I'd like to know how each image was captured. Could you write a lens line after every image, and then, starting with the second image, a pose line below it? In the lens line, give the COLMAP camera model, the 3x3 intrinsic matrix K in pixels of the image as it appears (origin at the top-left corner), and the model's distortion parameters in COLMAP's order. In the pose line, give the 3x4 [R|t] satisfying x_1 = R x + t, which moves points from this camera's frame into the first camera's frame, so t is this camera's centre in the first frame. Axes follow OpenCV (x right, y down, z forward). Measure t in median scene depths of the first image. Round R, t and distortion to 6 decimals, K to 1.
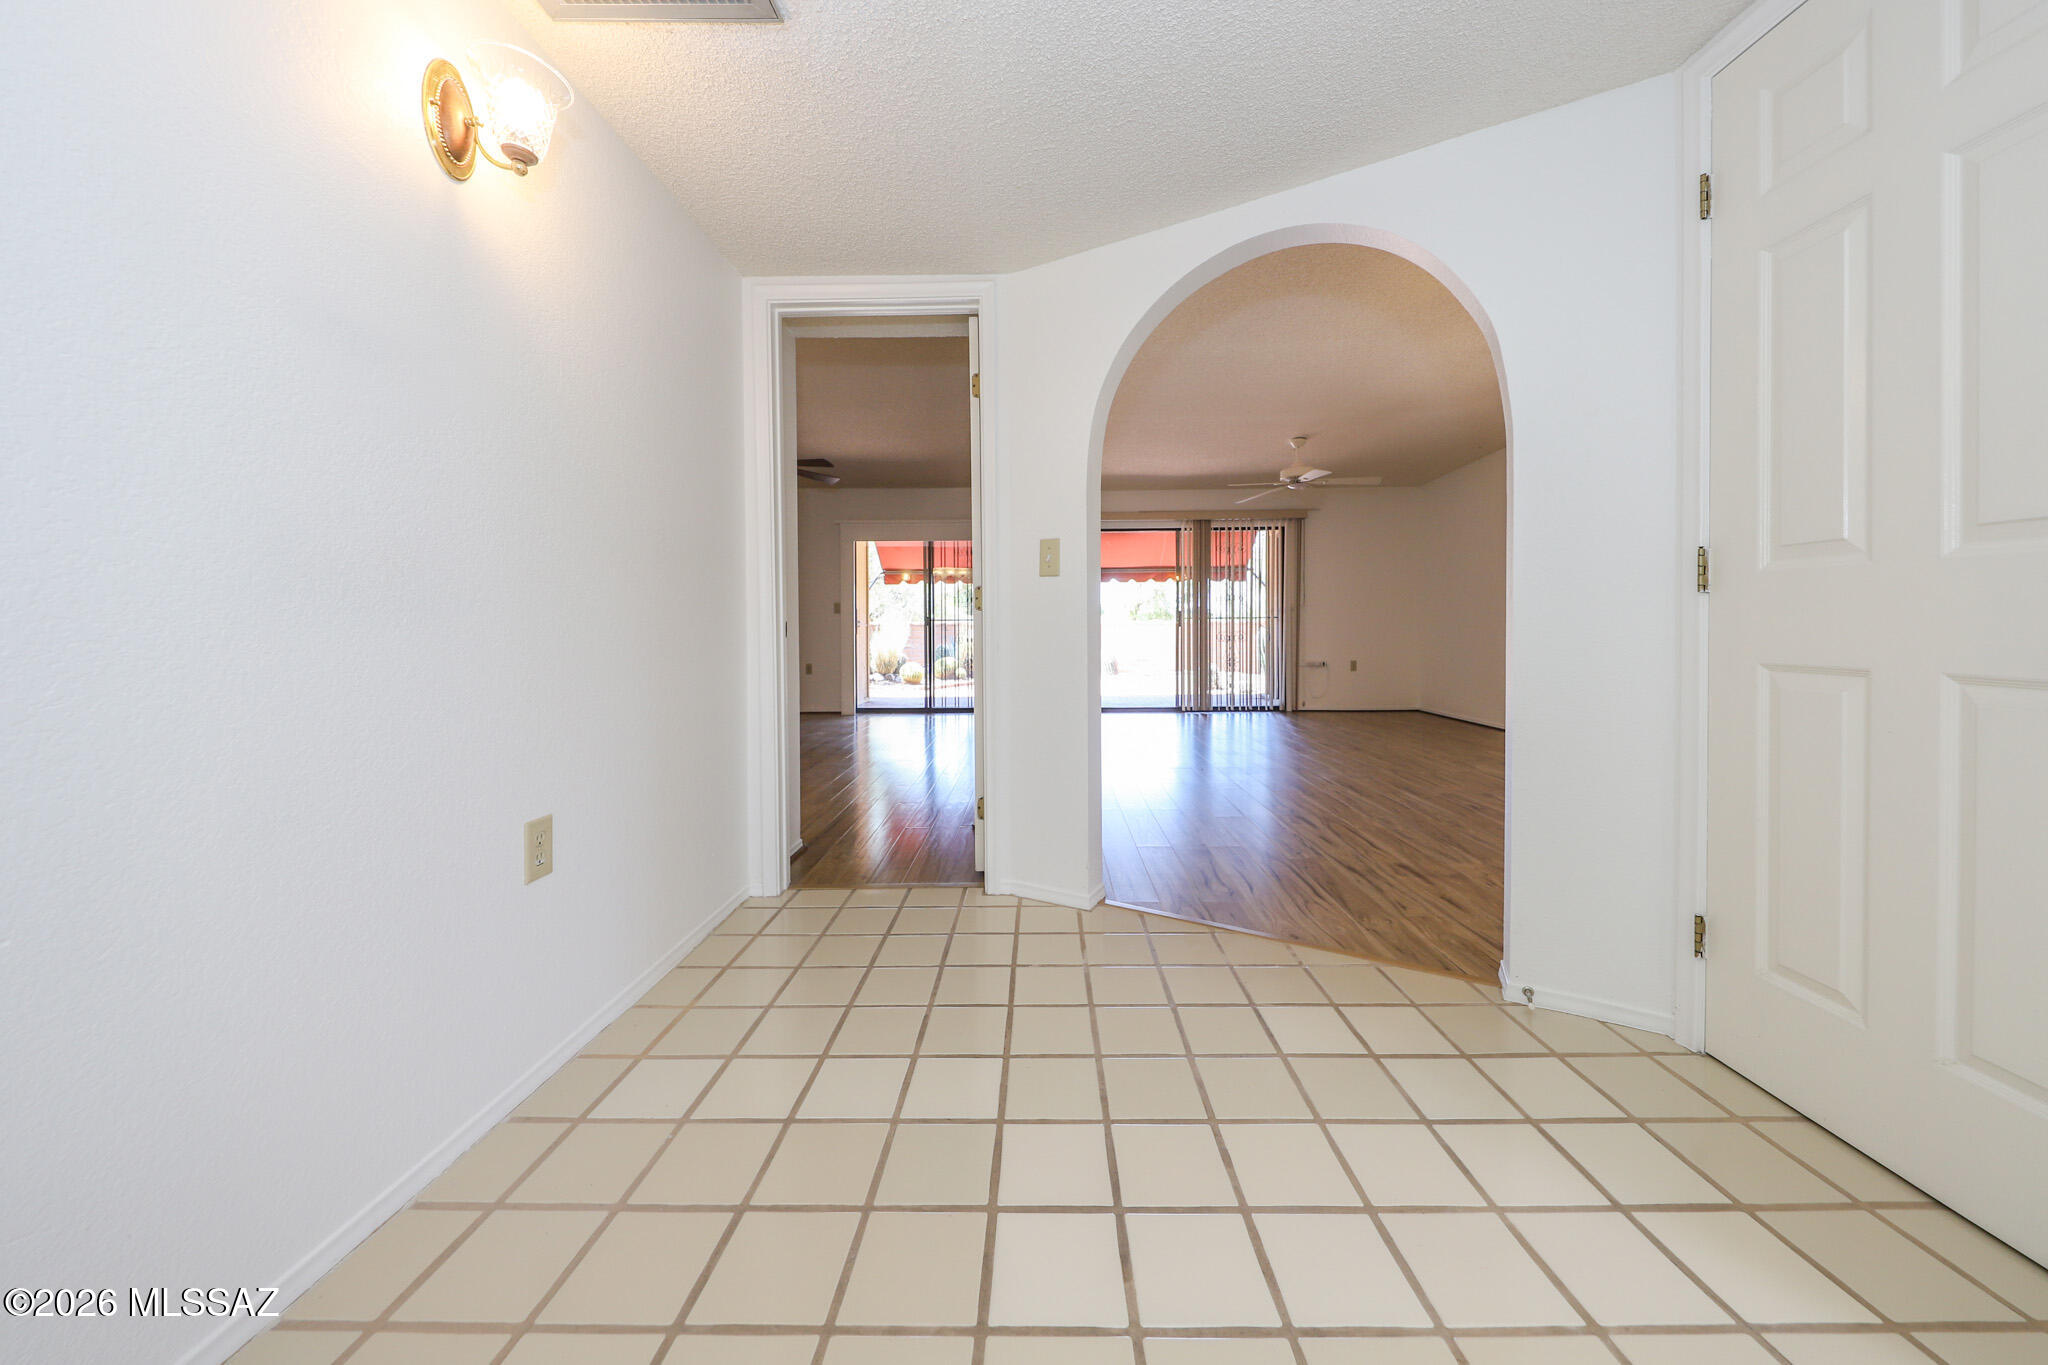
lens RADIAL K [[684.0, 0, 993.8], [0, 684.0, 628.6], [0, 0, 1]] dist [0.009348, -0.000089]
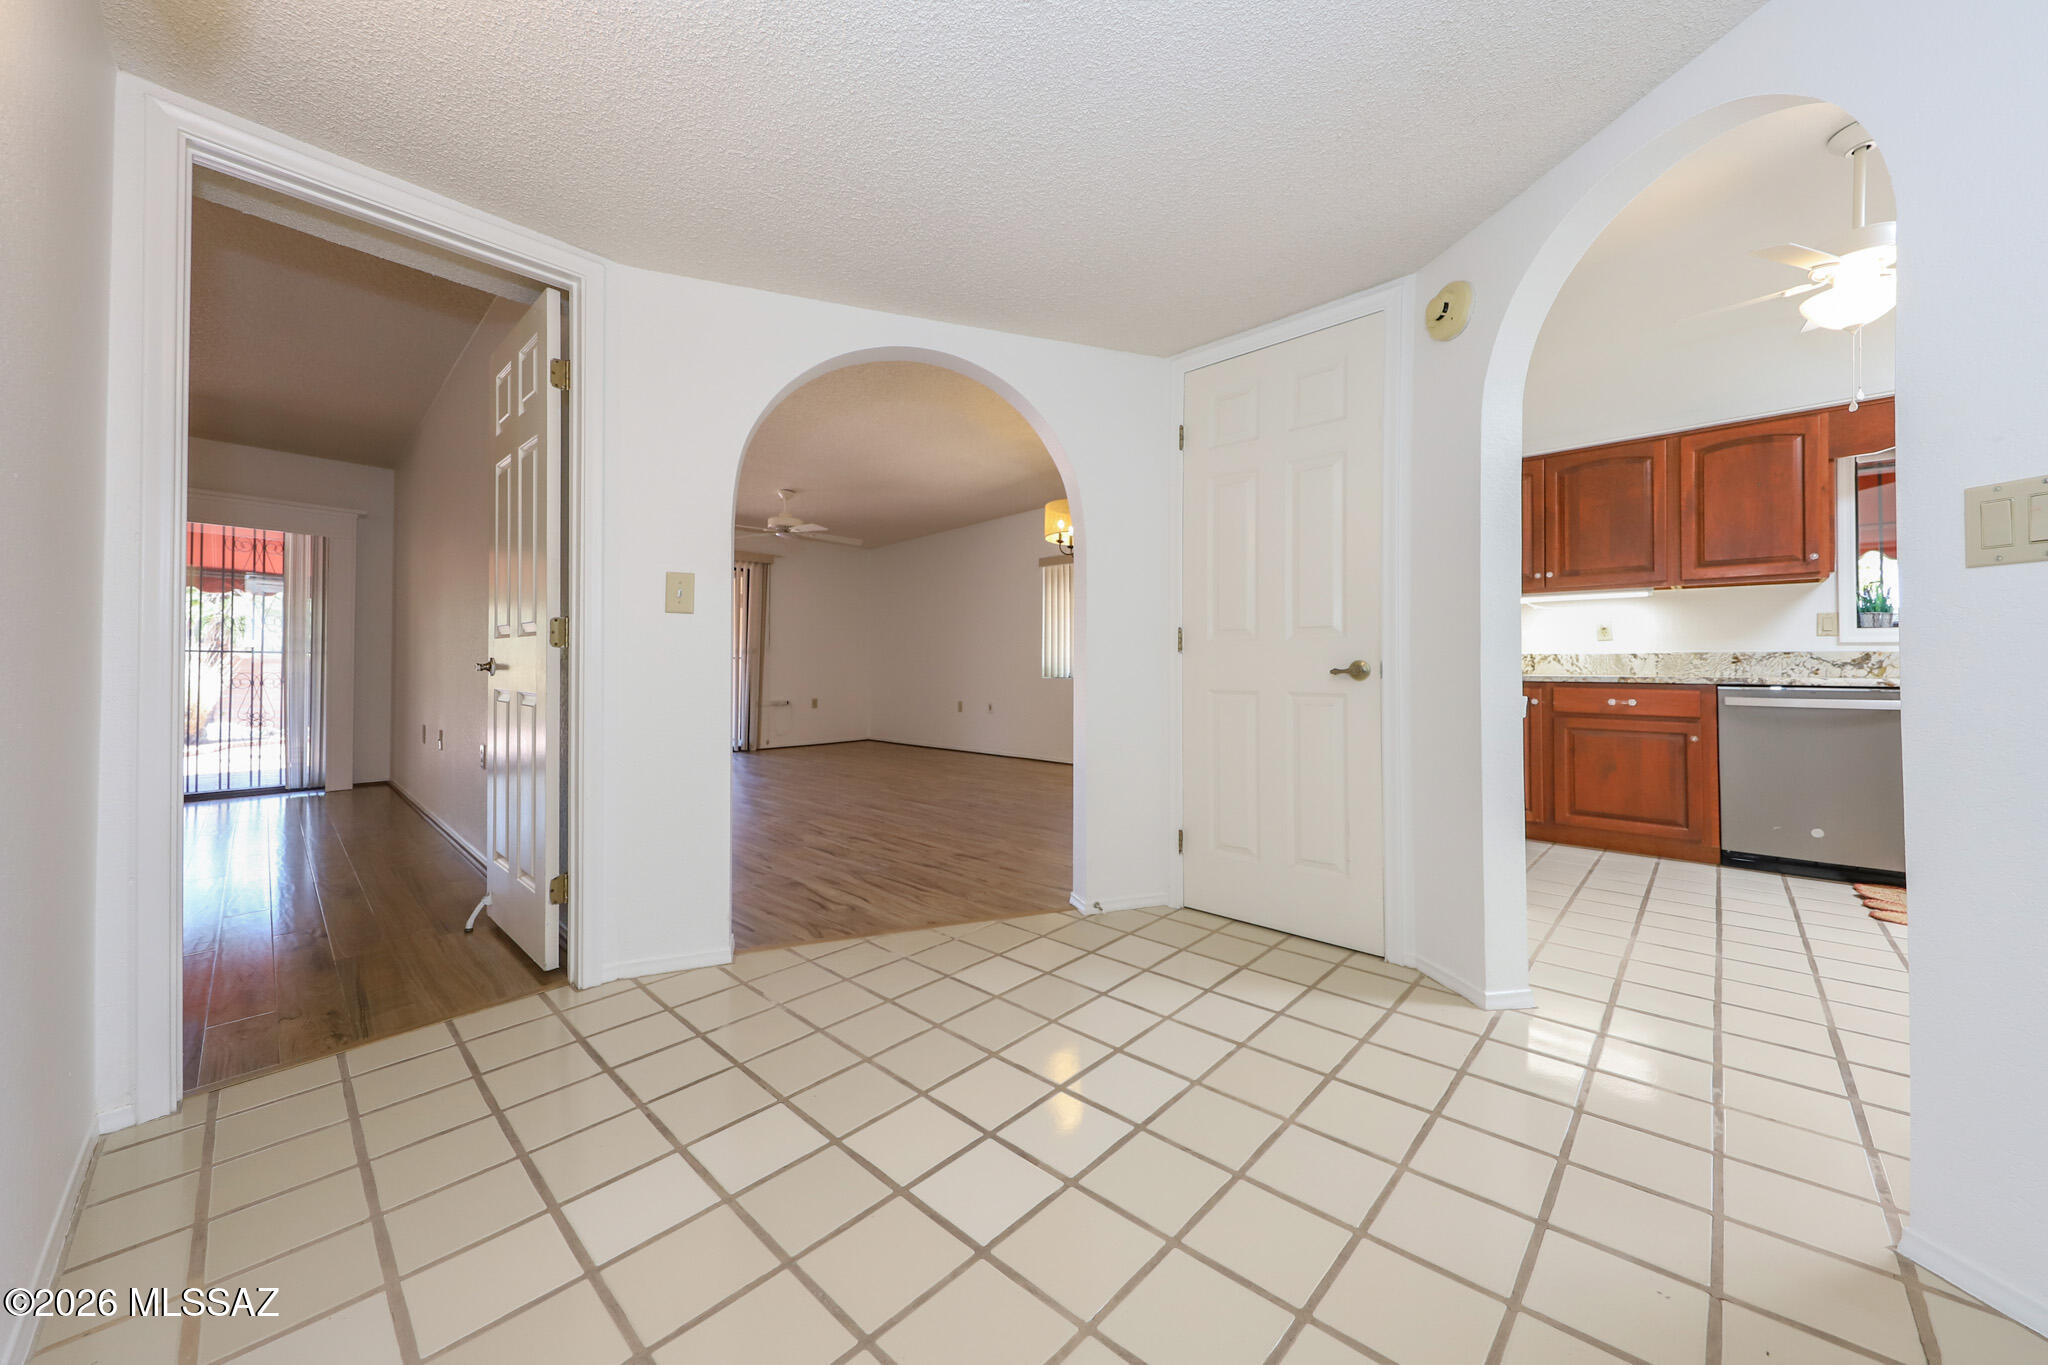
lens RADIAL K [[676.5, 0, 1024.0], [0, 676.5, 651.6], [0, 0, 1]] dist [0.010212, -0.000050]
pose [[0.698260, 0.022400, 0.715494, -0.290143], [-0.003708, 0.999610, -0.027676, 0.003354], [-0.715835, 0.016672, 0.698071, 0.036976]]
